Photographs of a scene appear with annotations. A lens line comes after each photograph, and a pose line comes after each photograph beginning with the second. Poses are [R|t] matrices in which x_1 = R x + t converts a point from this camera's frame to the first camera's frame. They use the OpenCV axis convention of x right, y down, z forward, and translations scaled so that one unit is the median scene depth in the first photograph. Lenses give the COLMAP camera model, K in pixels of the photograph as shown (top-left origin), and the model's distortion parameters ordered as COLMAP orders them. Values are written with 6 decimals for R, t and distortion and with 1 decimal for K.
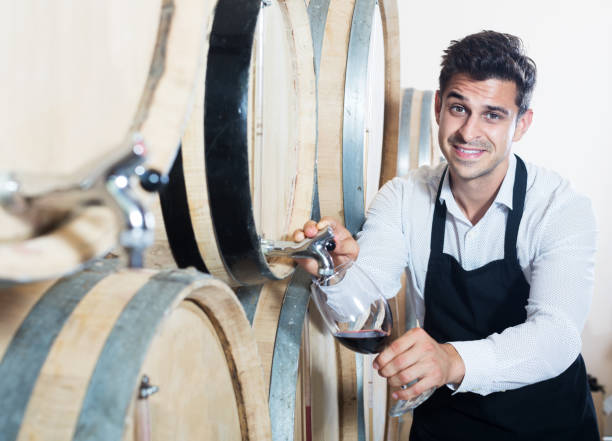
lens RADIAL K [[1068.8, 0, 307.5], [0, 1068.8, 240.5], [0, 0, 1]] dist [-0.350829, 0.152026]
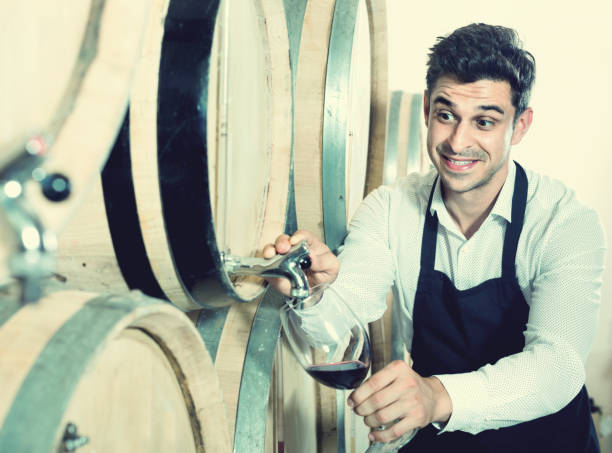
lens RADIAL K [[1091.4, 0, 304.9], [0, 1091.4, 246.3], [0, 0, 1]] dist [-0.335584, 0.015201]
pose [[0.999921, 0.007179, 0.010352, 0.011516], [-0.007146, 0.999969, -0.003176, -0.006005], [-0.010375, 0.003102, 0.999941, 0.103738]]
